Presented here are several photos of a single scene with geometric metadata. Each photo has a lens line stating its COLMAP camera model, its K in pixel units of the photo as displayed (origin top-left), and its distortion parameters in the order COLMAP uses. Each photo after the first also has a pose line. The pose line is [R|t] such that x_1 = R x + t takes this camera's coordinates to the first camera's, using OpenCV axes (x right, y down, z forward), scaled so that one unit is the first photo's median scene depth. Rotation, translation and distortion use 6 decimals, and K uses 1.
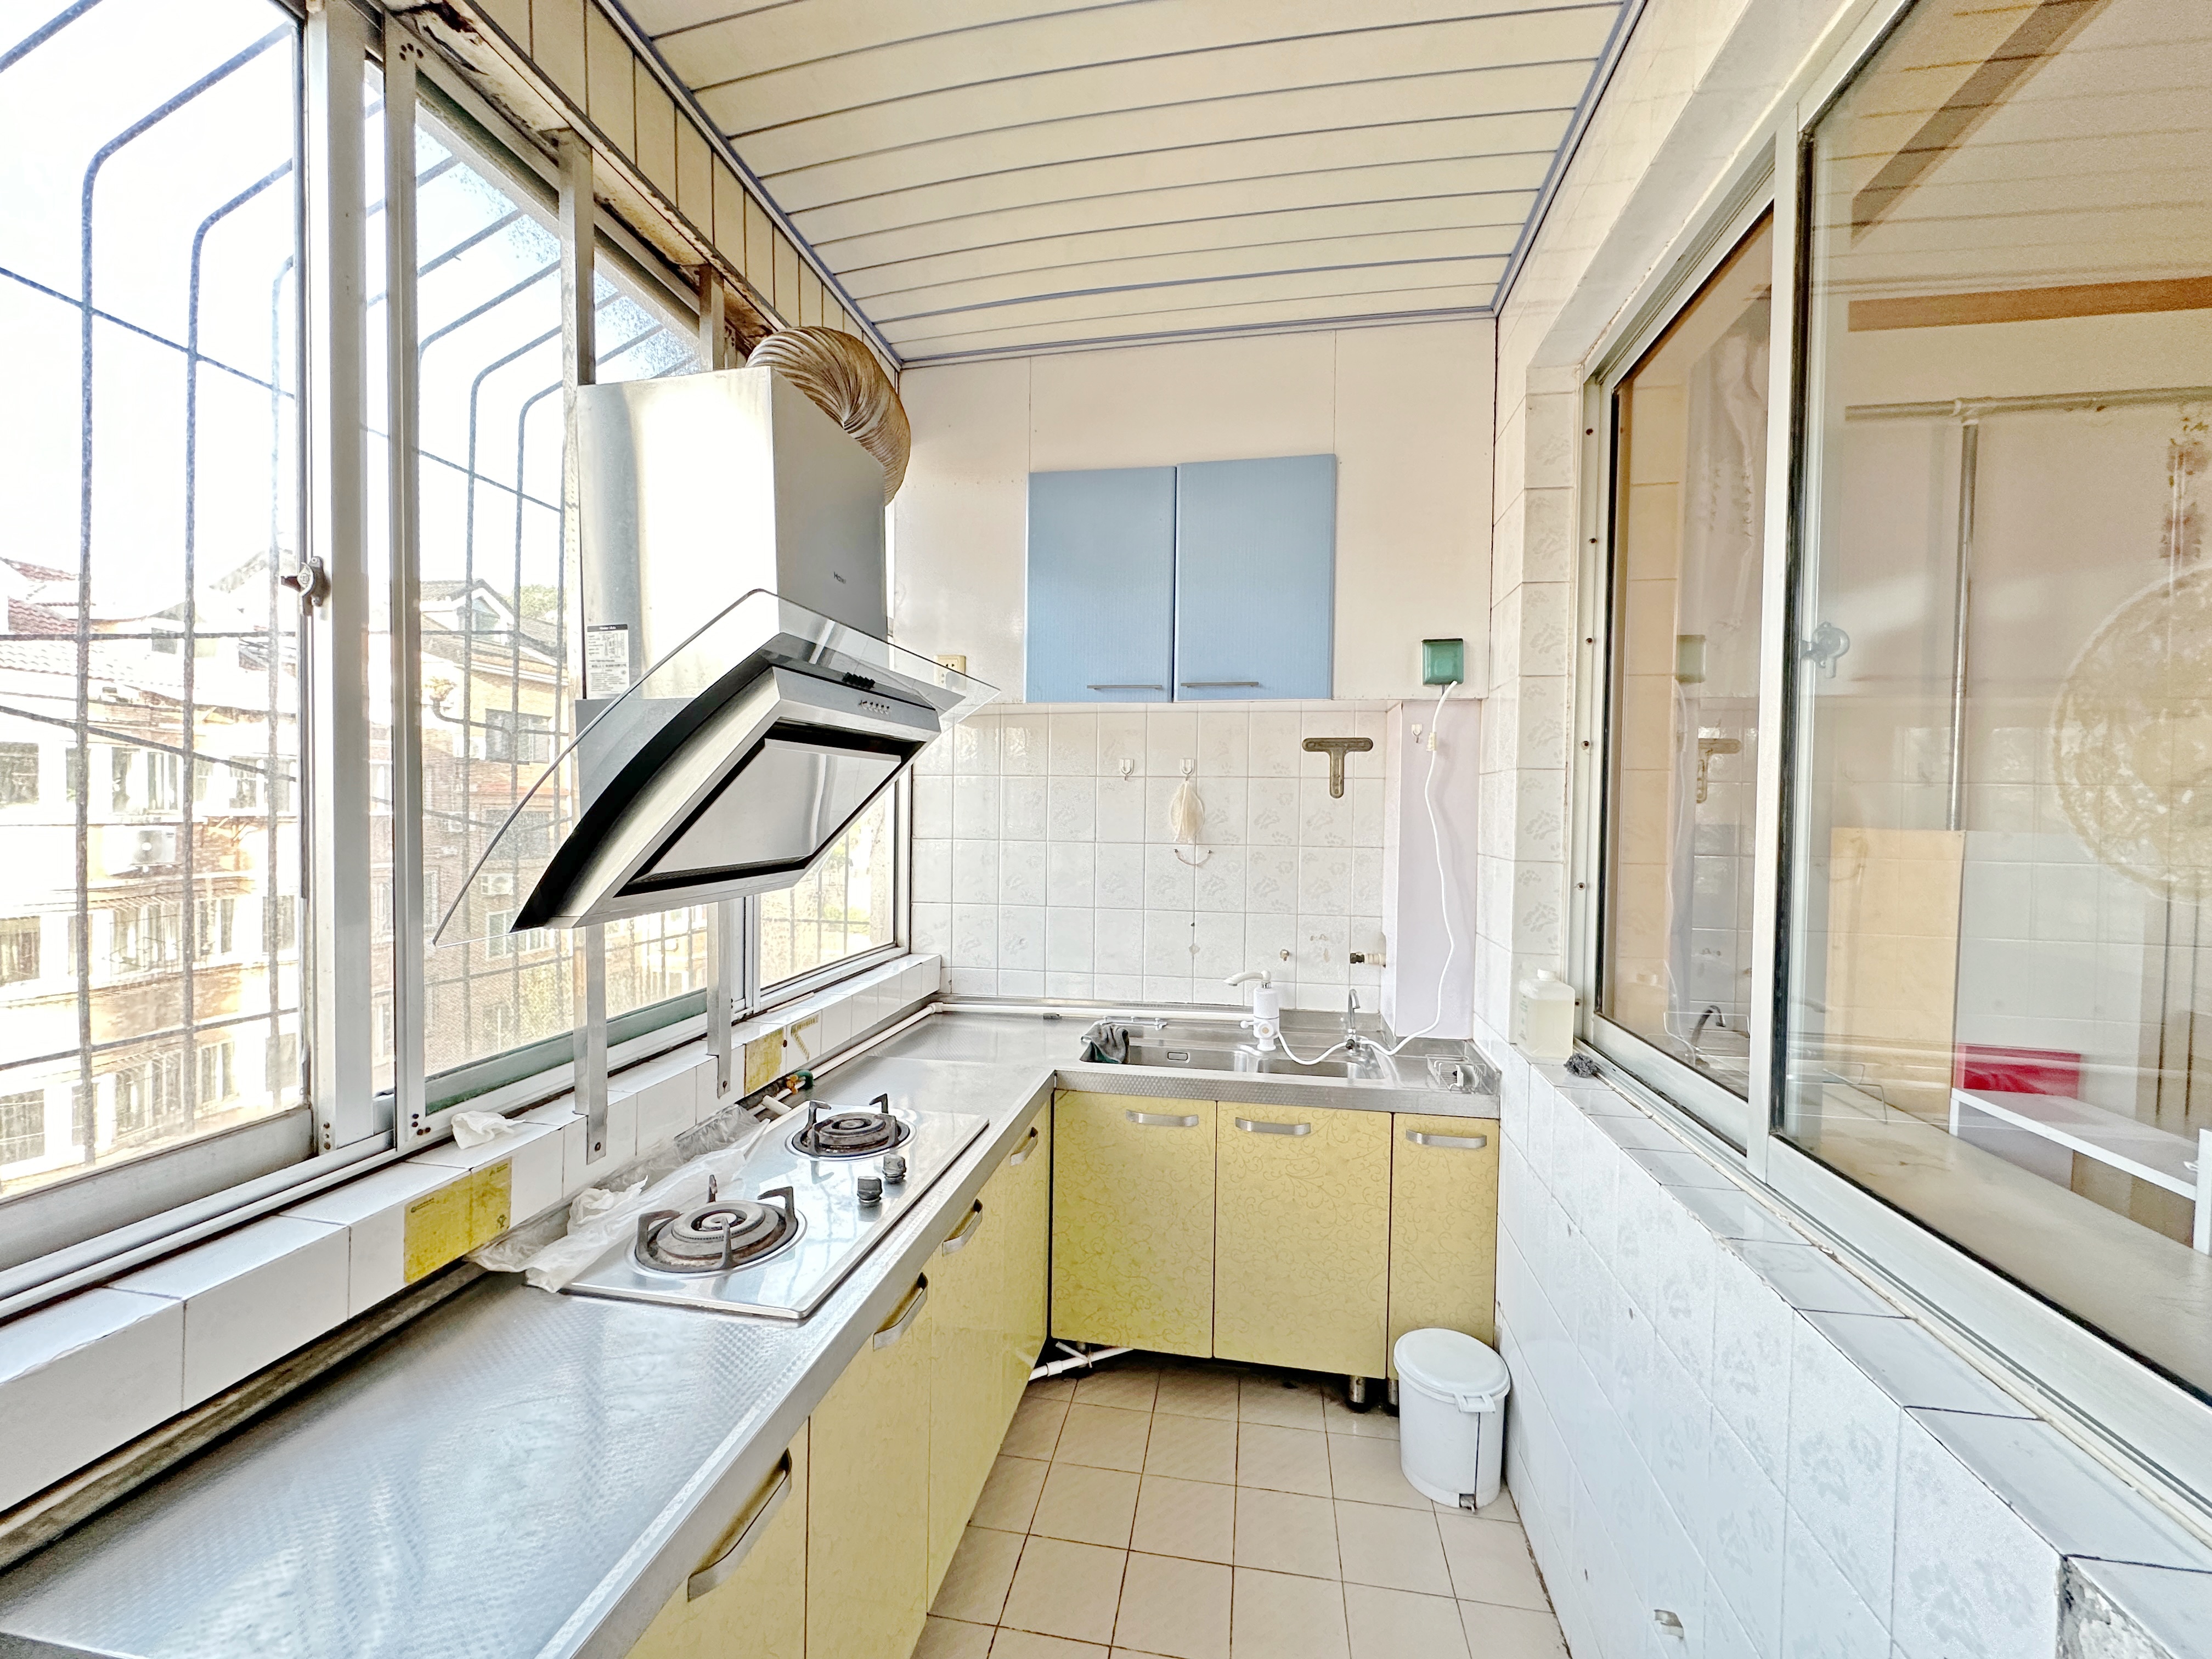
lens RADIAL K [[865.1, 0, 1109.5], [0, 865.1, 828.5], [0, 0, 1]] dist [-0.003698, -0.000155]
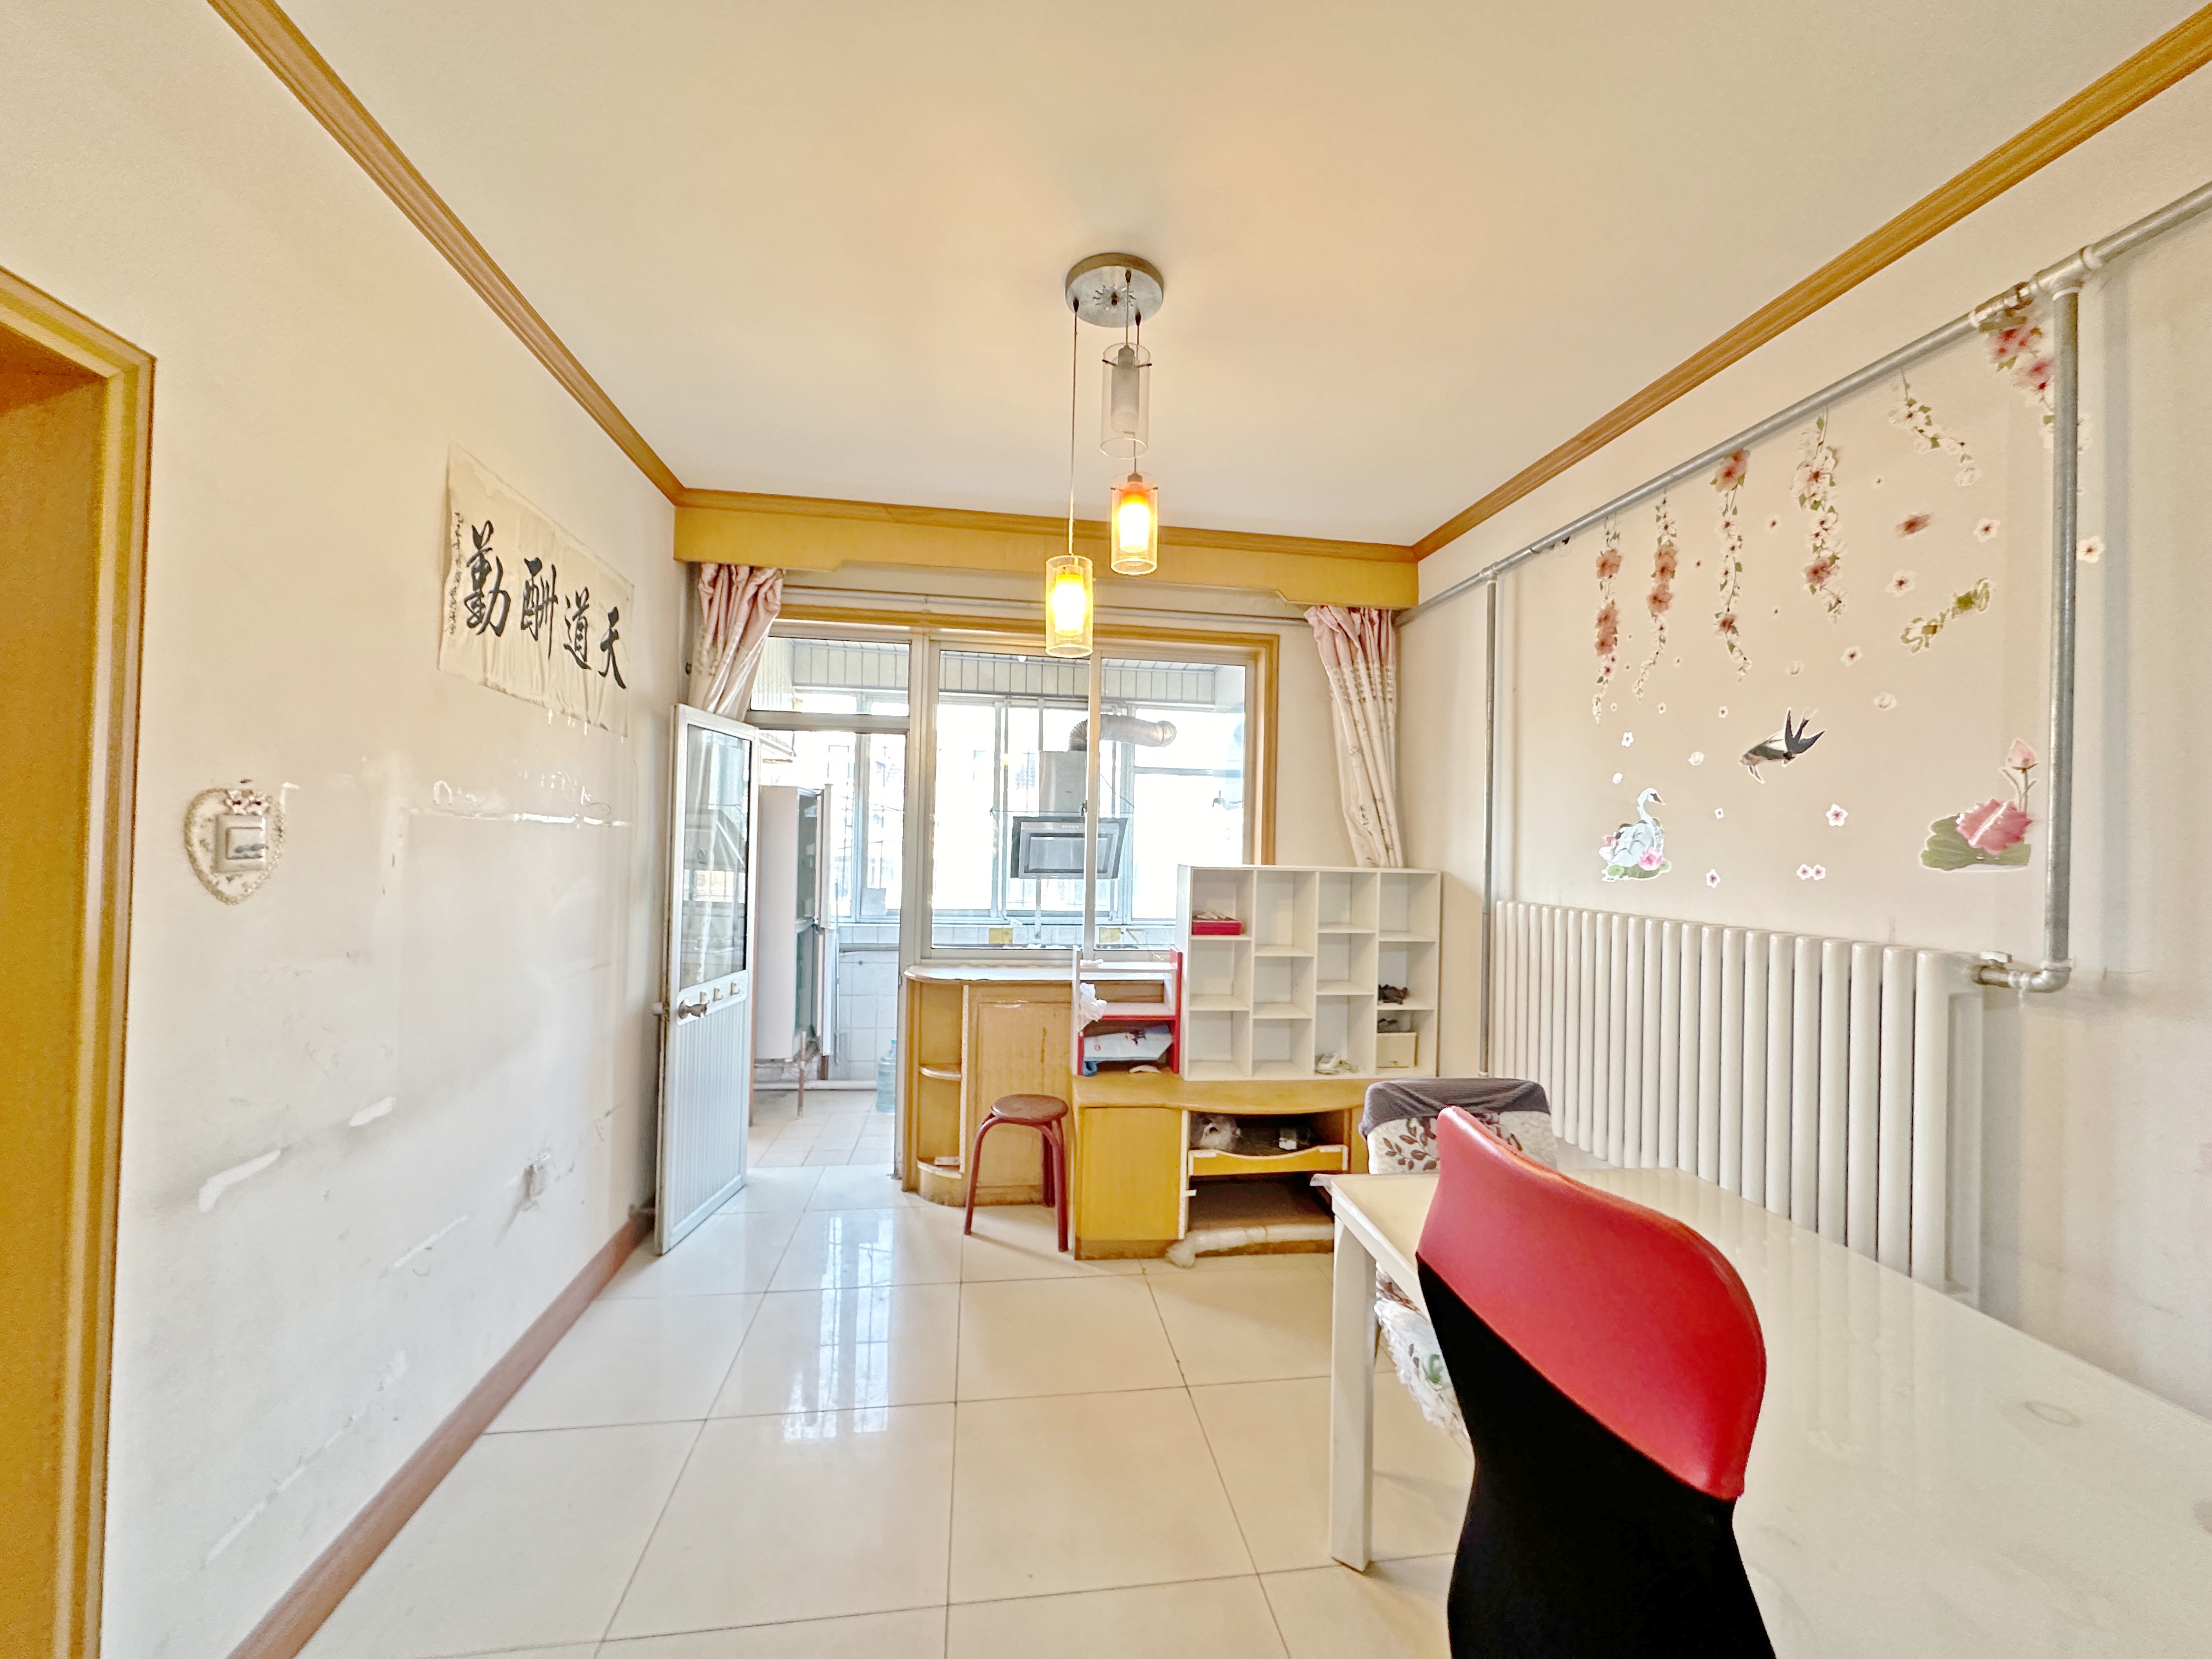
lens RADIAL K [[865.1, 0, 1105.4], [0, 865.1, 836.1], [0, 0, 1]] dist [-0.003698, -0.000155]
pose [[0.309885, -0.024854, -0.950449, 2.158071], [-0.044891, 0.998161, -0.040738, 0.017896], [0.949714, 0.055291, 0.308199, 0.002482]]
